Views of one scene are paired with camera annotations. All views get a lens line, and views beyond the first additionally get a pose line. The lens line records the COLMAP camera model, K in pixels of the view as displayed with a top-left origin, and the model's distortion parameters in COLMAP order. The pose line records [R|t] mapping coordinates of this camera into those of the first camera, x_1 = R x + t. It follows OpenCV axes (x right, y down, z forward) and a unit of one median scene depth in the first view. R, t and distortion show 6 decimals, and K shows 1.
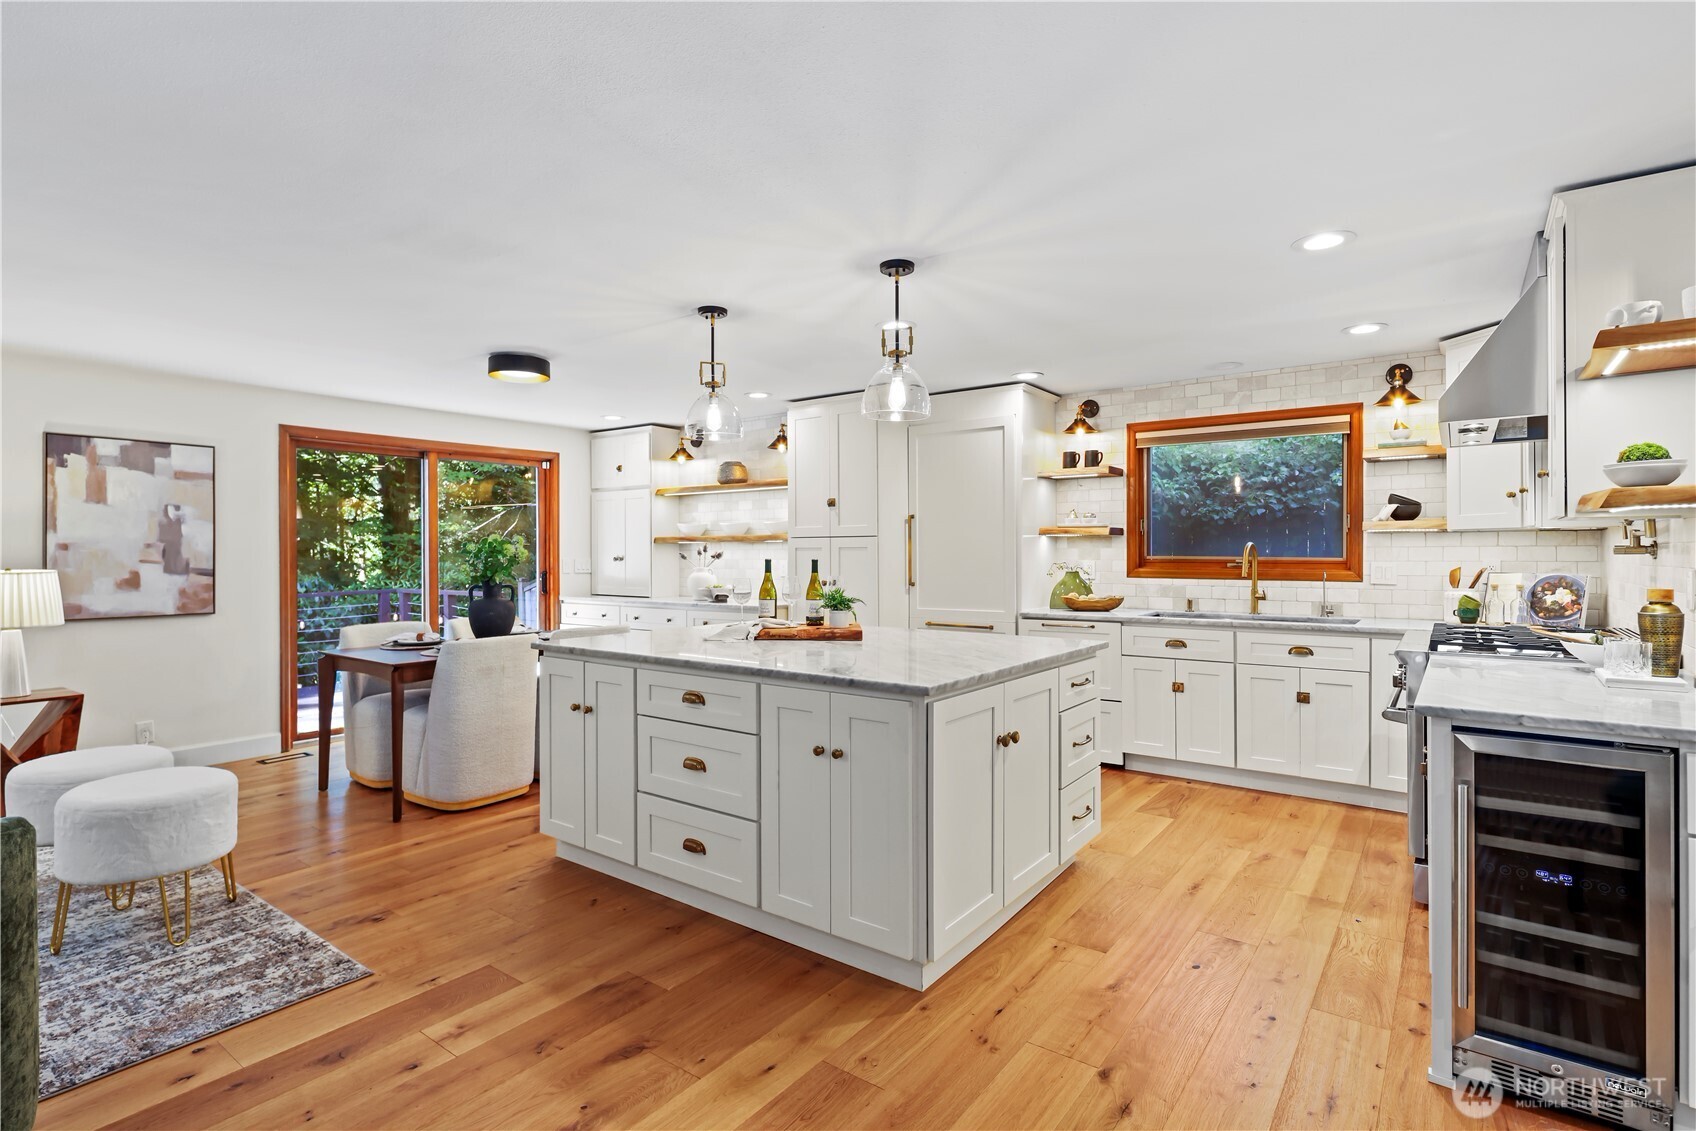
lens RADIAL K [[826.6, 0, 839.8], [0, 826.6, 556.9], [0, 0, 1]] dist [0.004086, -0.005152]
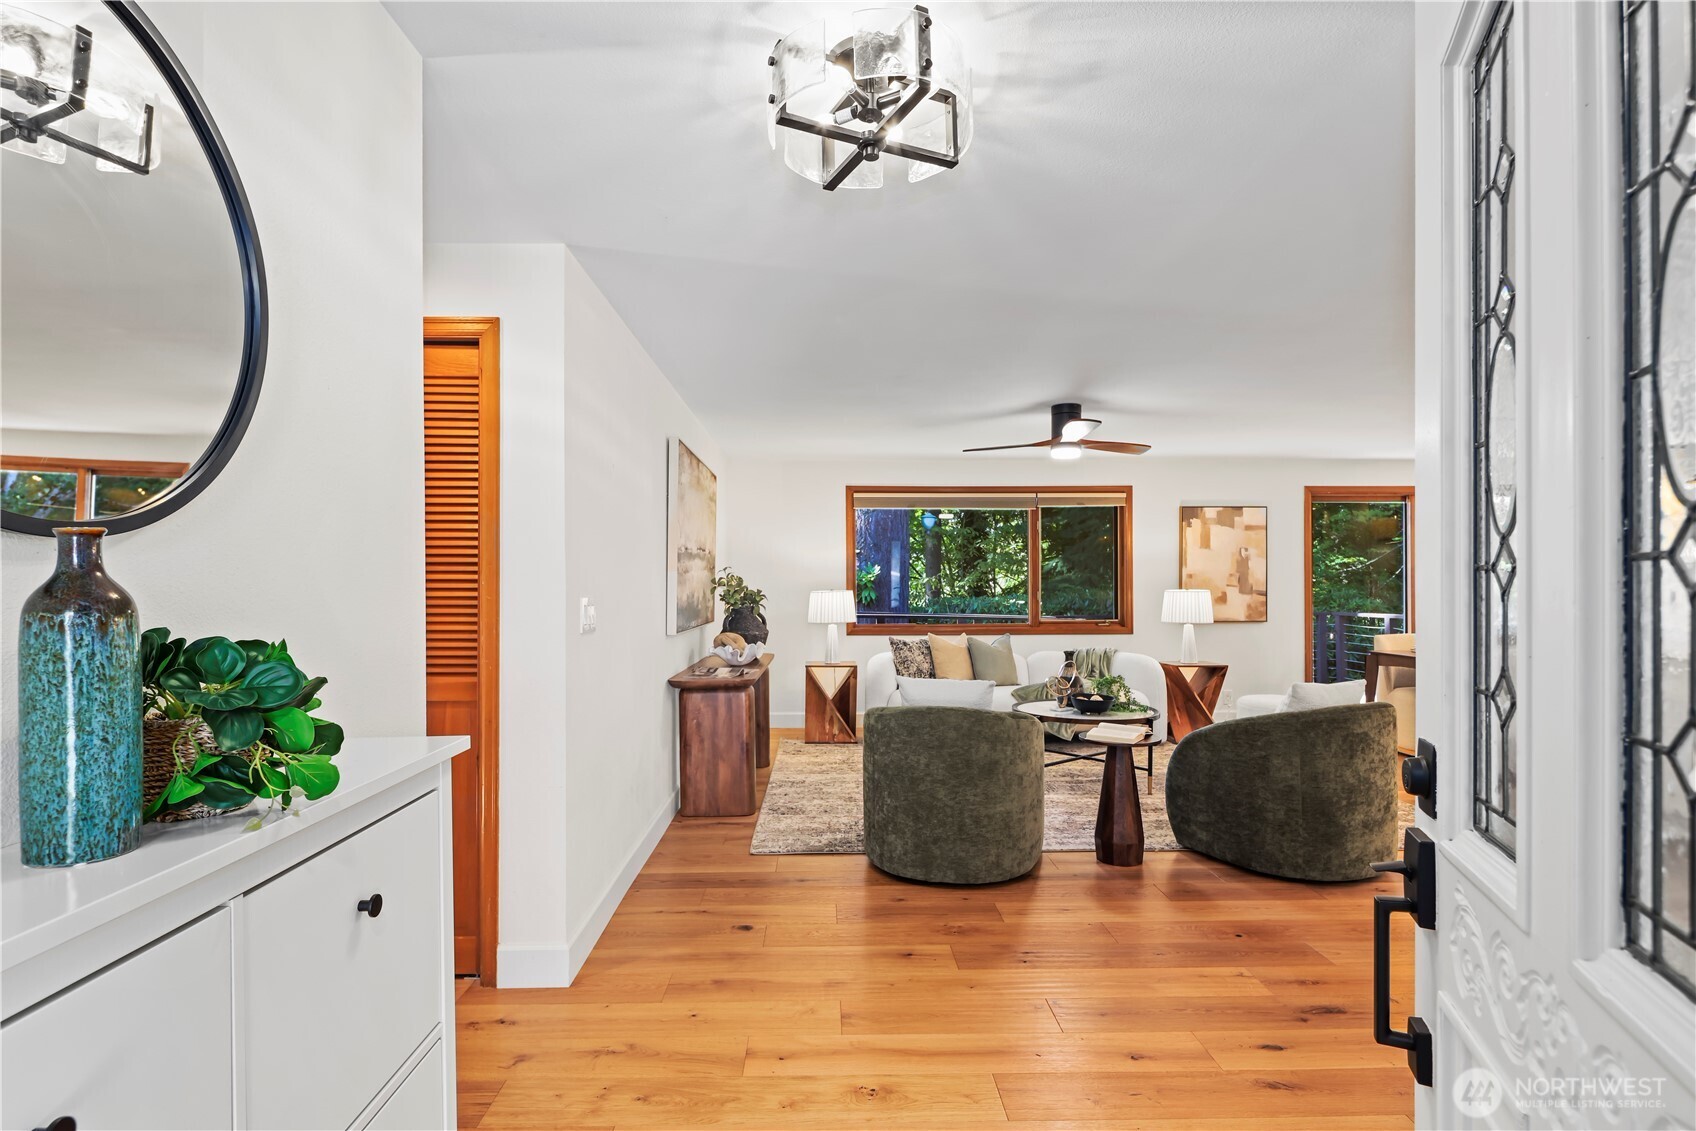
lens RADIAL K [[826.6, 0, 833.9], [0, 826.6, 589.9], [0, 0, 1]] dist [0.004086, -0.005152]
pose [[0.609808, 0.008087, -0.792508, -0.067809], [-0.003672, 0.999966, 0.007379, 0.005166], [0.792541, -0.001590, 0.609817, -0.506961]]
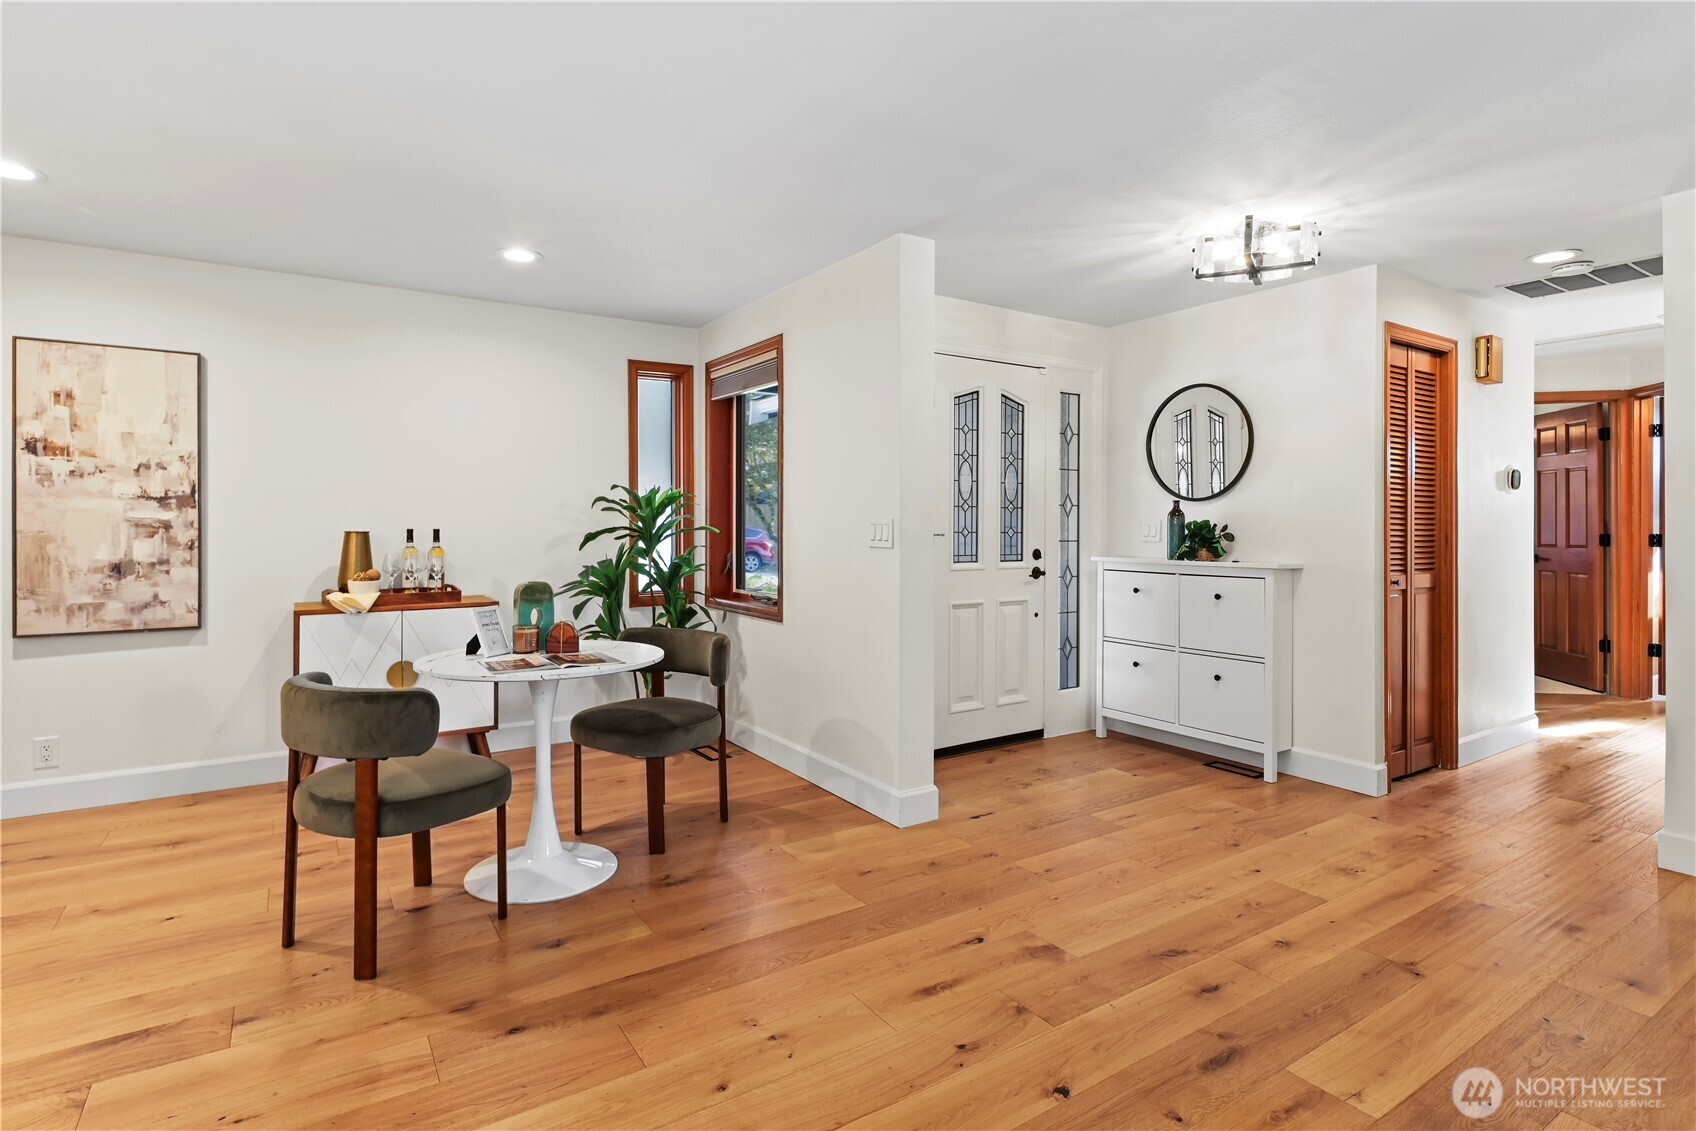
lens RADIAL K [[826.6, 0, 841.4], [0, 826.6, 522.9], [0, 0, 1]] dist [0.004086, -0.005152]
pose [[-0.937329, 0.001624, 0.348442, -0.251878], [0.002437, 0.999995, 0.001896, 0.015811], [-0.348437, 0.002627, -0.937329, 0.437172]]
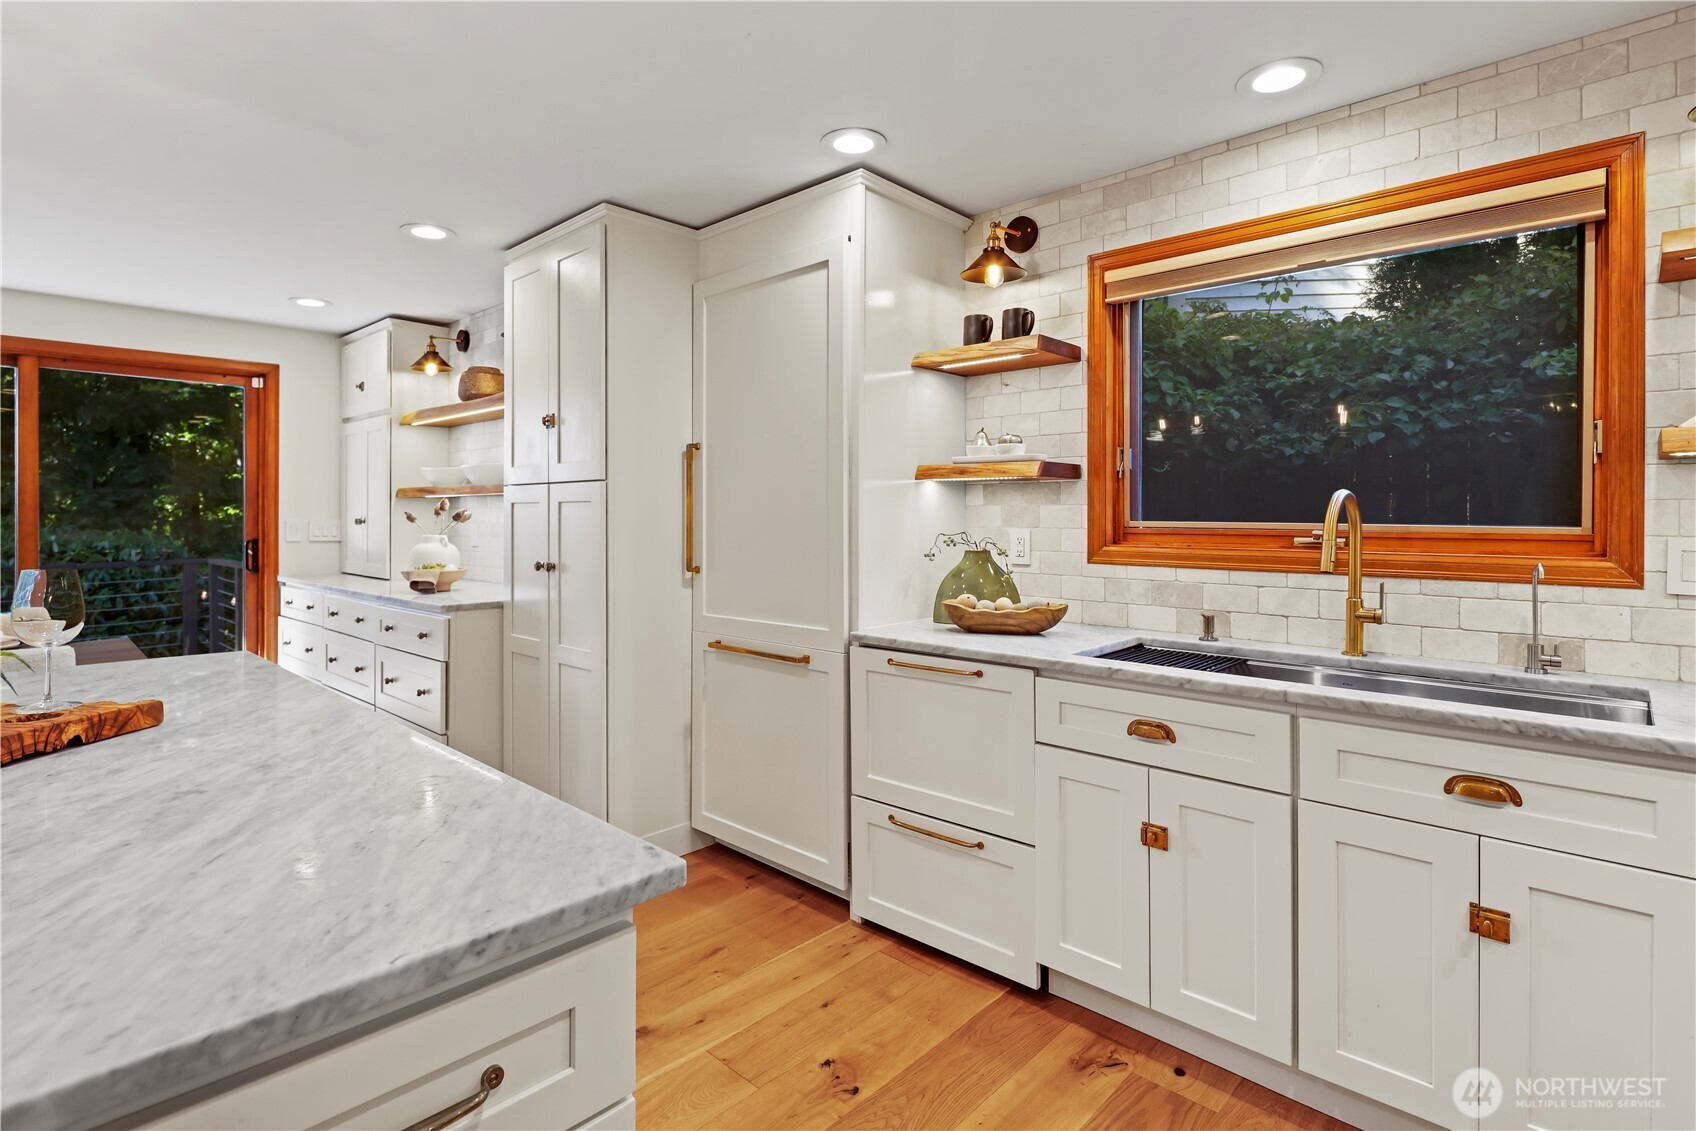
lens RADIAL K [[826.6, 0, 842.9], [0, 826.6, 516.2], [0, 0, 1]] dist [0.004086, -0.005152]
pose [[0.993728, 0.005757, -0.111678, 0.281775], [-0.006586, 0.999953, -0.007056, 0.000834], [0.111632, 0.007747, 0.993719, 0.536313]]
